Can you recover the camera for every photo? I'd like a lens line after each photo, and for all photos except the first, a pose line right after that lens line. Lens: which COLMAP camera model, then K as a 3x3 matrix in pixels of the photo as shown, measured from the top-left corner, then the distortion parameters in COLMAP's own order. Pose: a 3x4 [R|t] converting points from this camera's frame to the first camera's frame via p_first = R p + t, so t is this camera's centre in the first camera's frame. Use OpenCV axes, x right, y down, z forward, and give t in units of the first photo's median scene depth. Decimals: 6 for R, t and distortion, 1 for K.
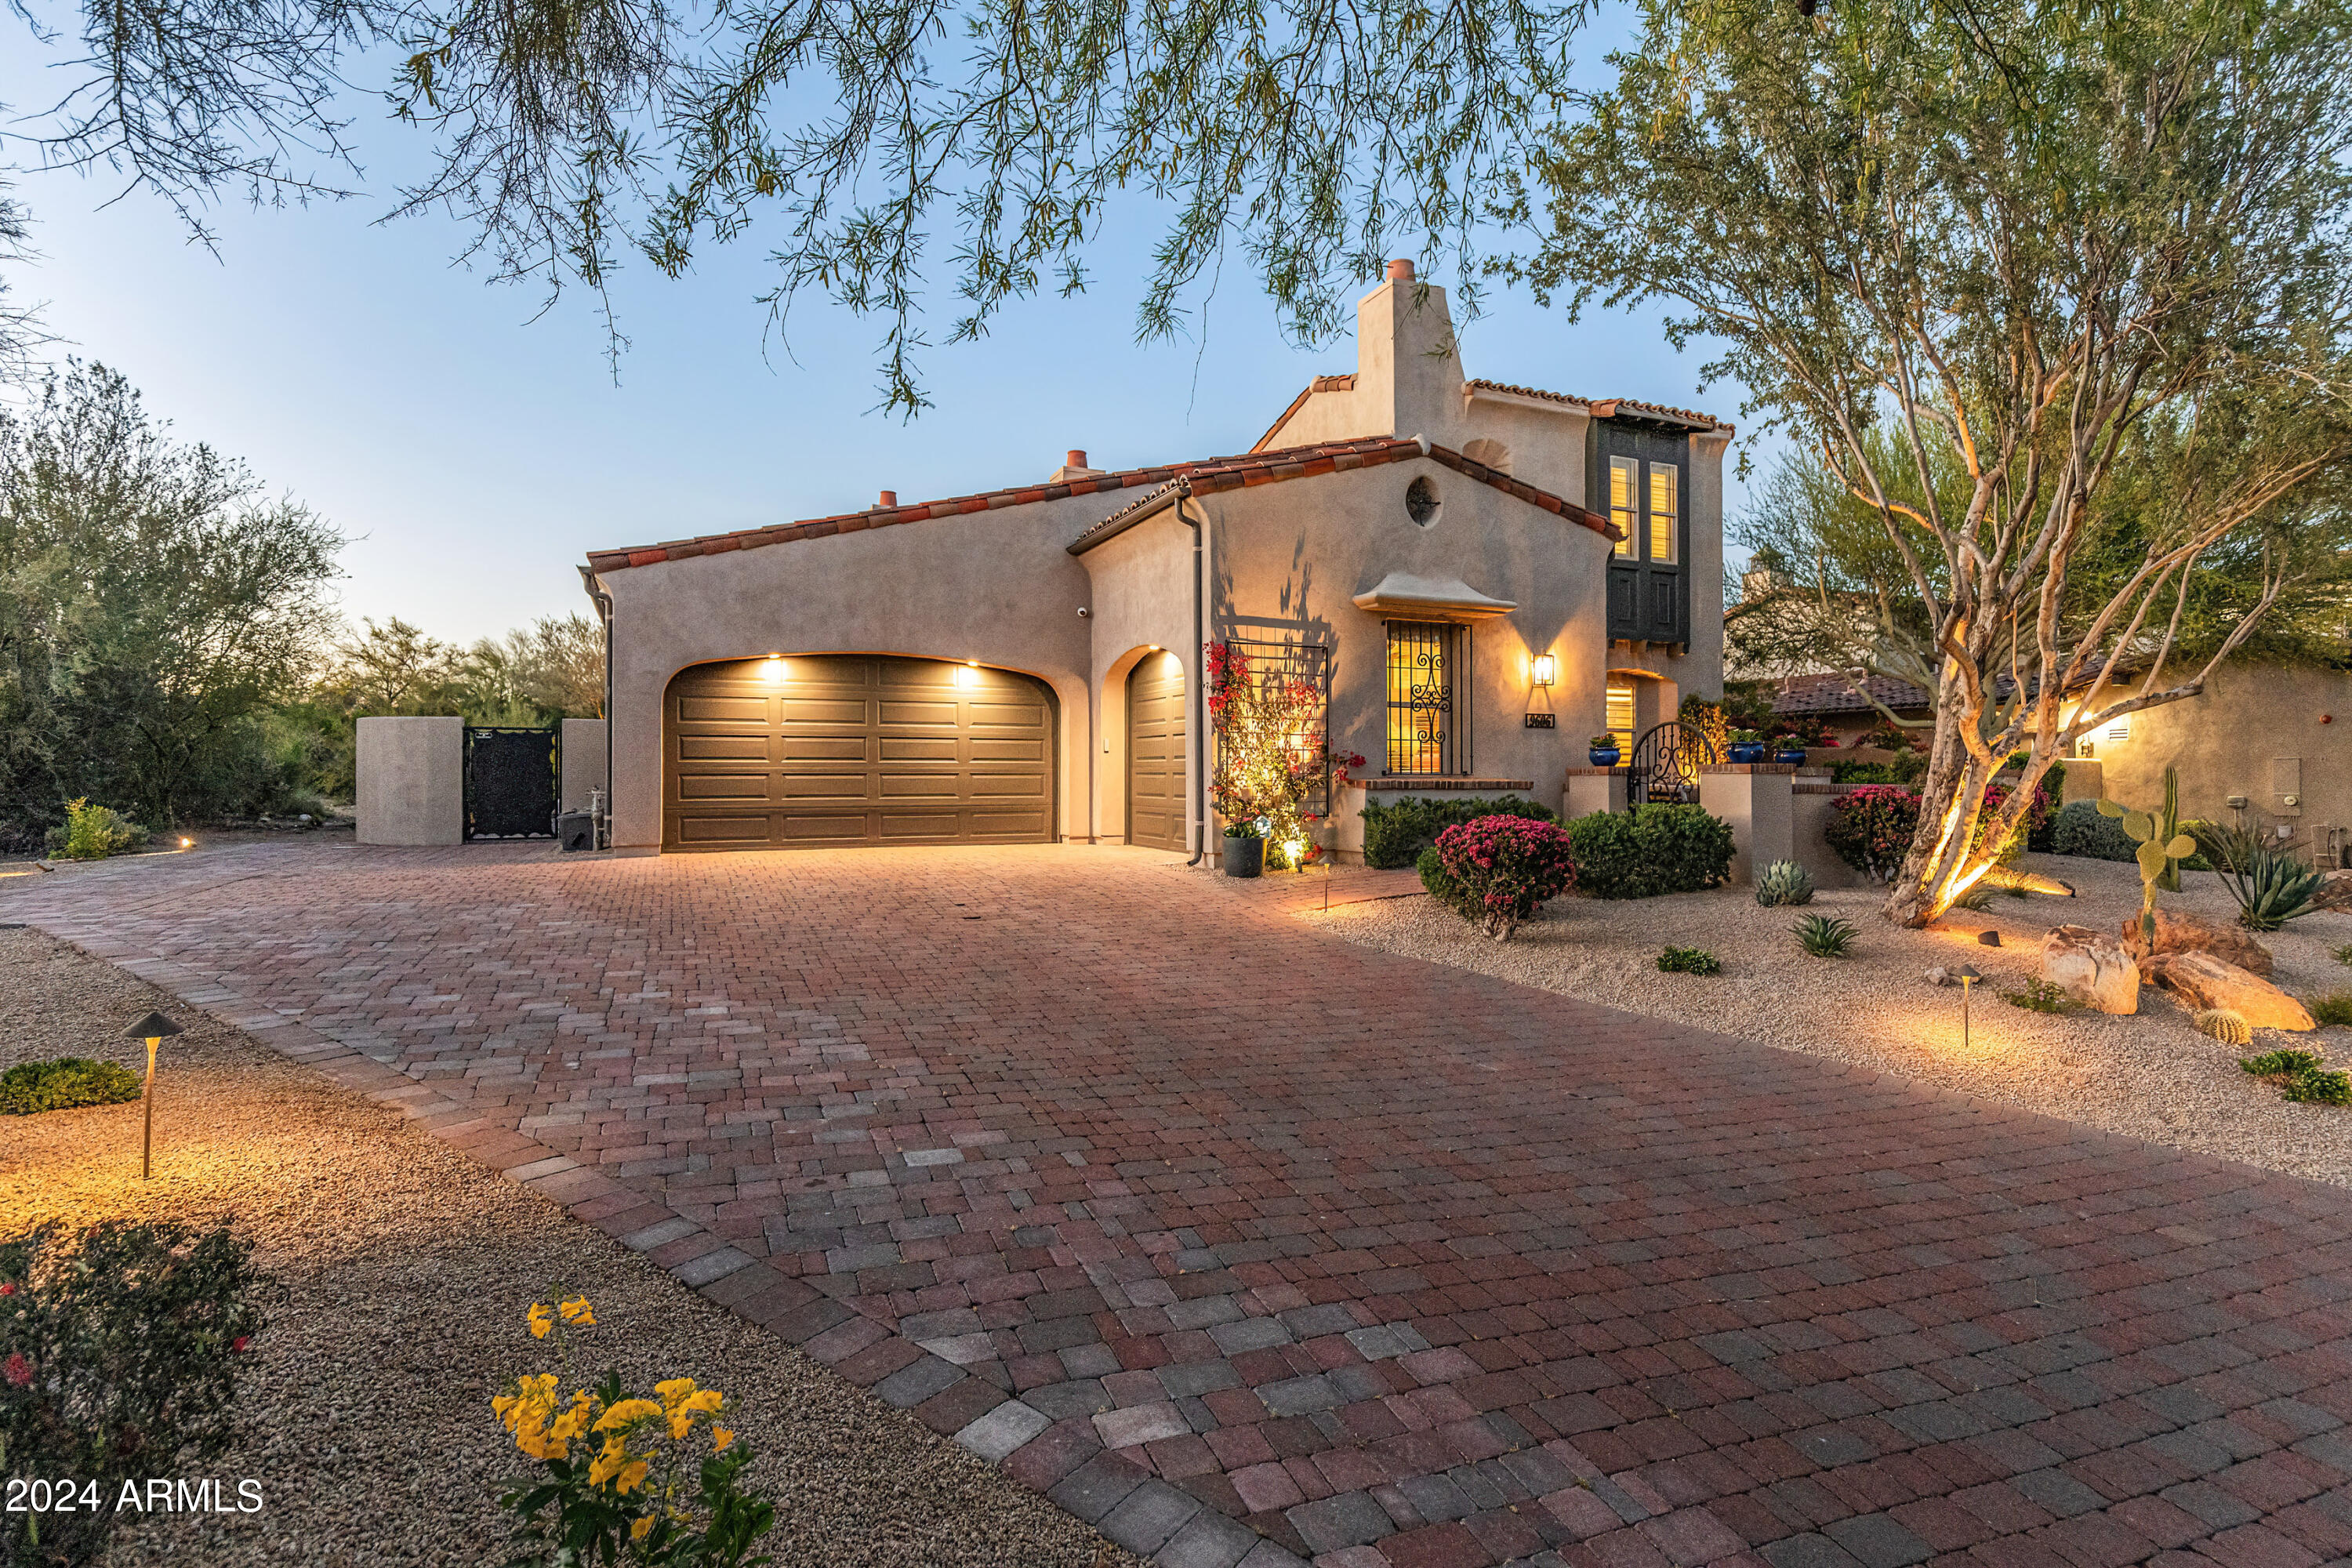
lens RADIAL K [[1163.1, 0, 1173.3], [0, 1163.1, 772.9], [0, 0, 1]] dist [0.000112, 0.000345]
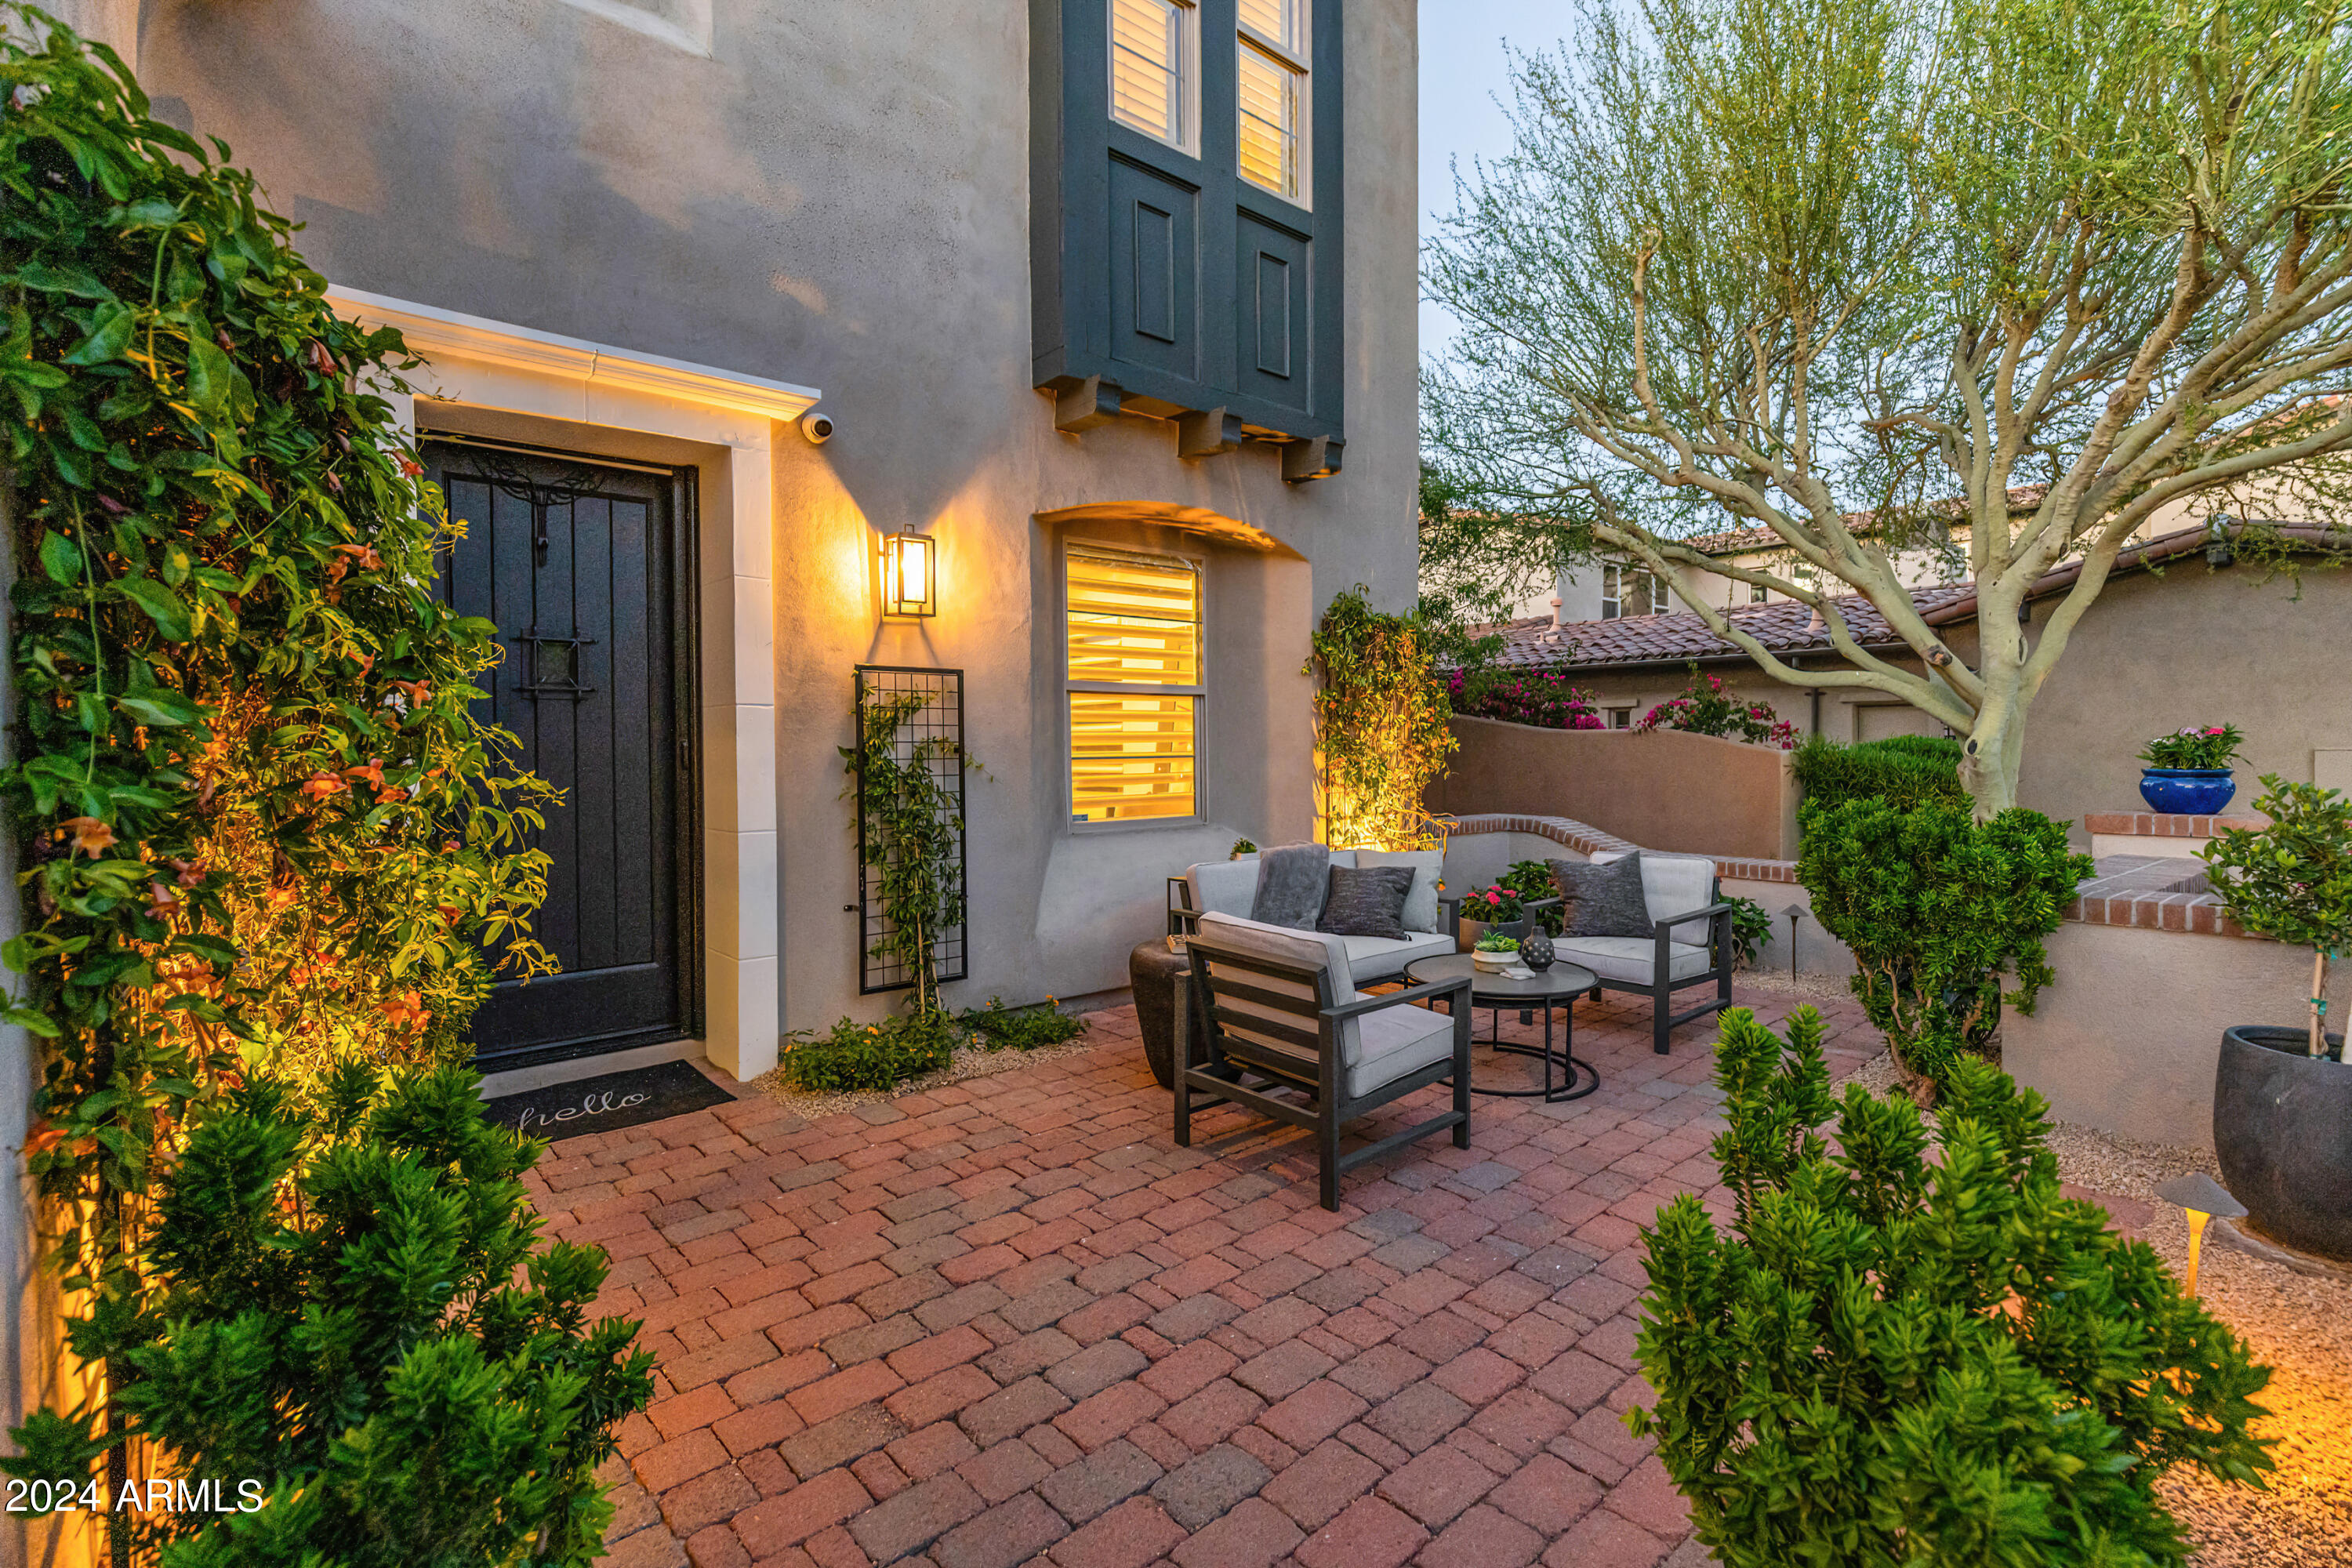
lens RADIAL K [[1072.8, 0, 1176.7], [0, 1072.8, 772.5], [0, 0, 1]] dist [0.012090, 0.000026]
pose [[0.962554, -0.012350, 0.270809, 0.299611], [0.003553, 0.999451, 0.032949, -0.021934], [-0.271067, -0.030753, 0.962069, 0.682975]]
